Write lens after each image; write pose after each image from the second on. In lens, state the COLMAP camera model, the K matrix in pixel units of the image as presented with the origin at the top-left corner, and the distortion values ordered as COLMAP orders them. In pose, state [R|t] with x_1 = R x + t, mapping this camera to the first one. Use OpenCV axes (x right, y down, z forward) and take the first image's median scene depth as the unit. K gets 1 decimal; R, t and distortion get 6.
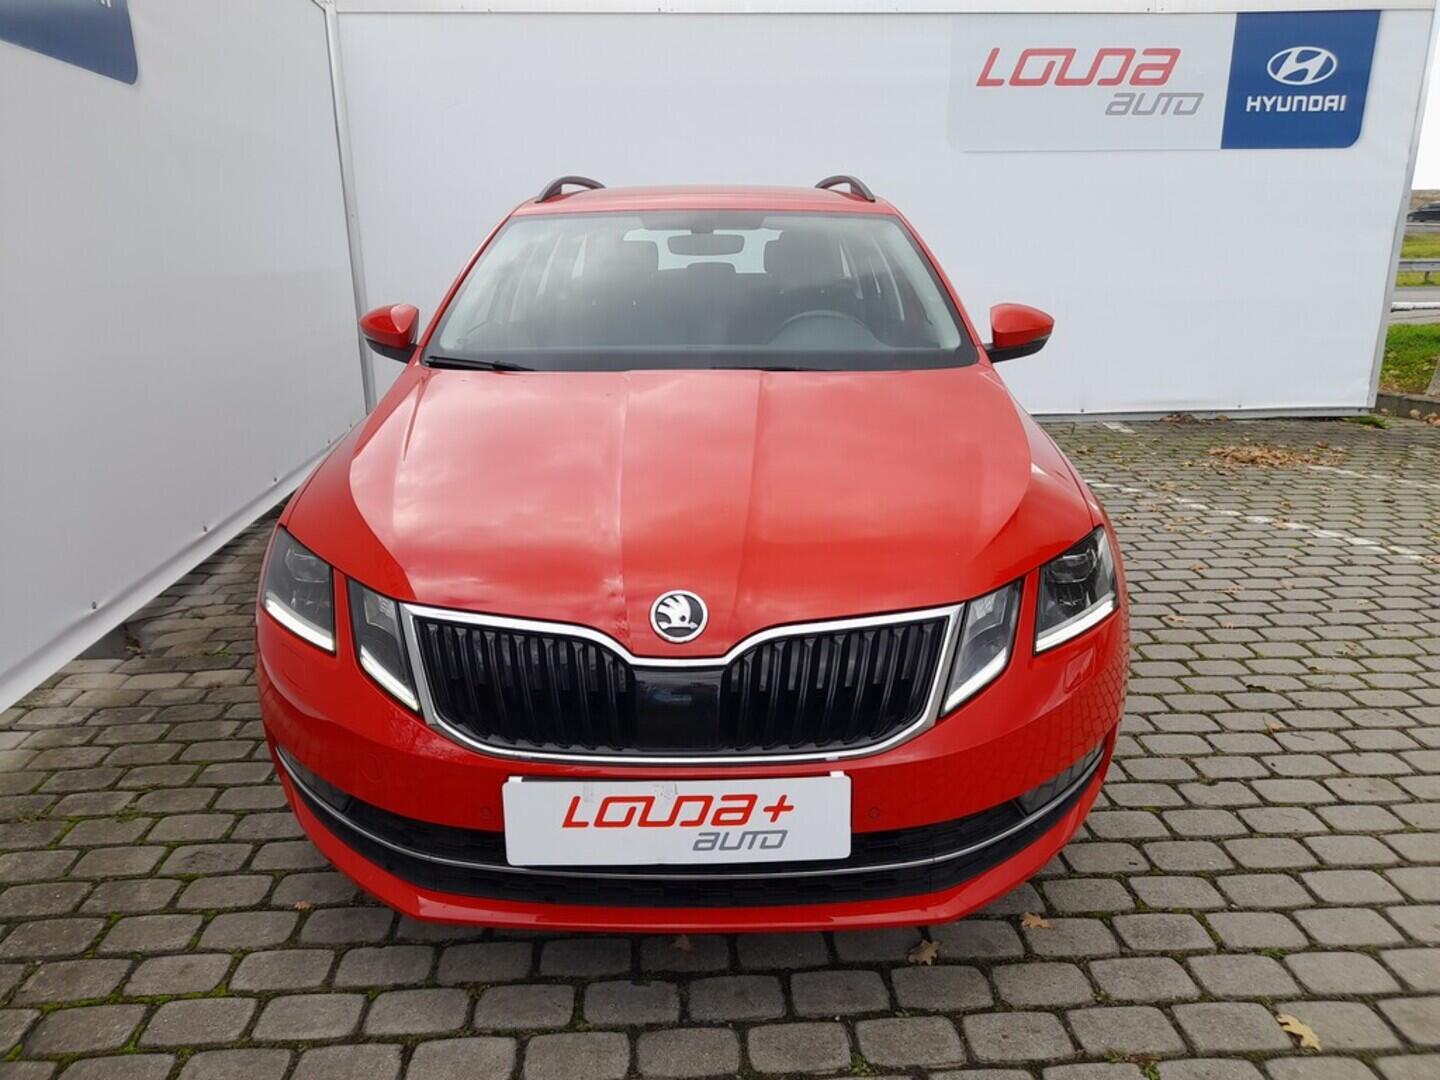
lens RADIAL K [[1039.0, 0, 724.9], [0, 1039.0, 561.6], [0, 0, 1]] dist [0.019220, -0.009821]
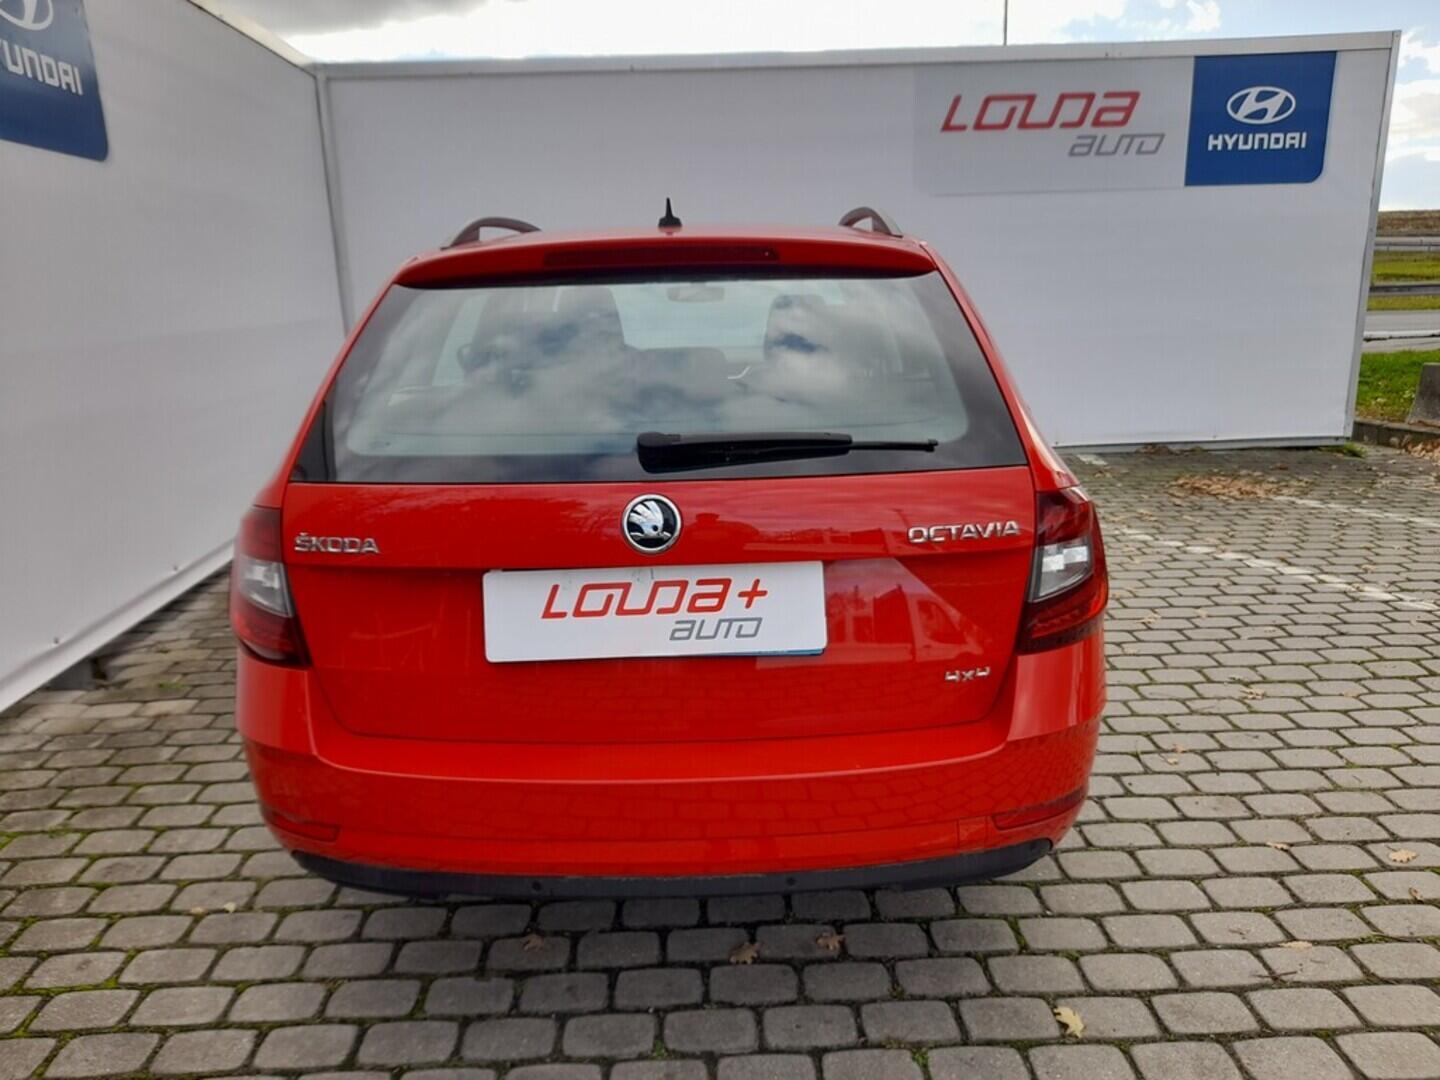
lens RADIAL K [[1052.6, 0, 720.3], [0, 1052.6, 560.4], [0, 0, 1]] dist [-0.013133, 0.028746]
pose [[0.999261, -0.009511, -0.037236, 0.156808], [0.008255, 0.999397, -0.033737, 0.001529], [0.037534, 0.033405, 0.998737, -0.082448]]
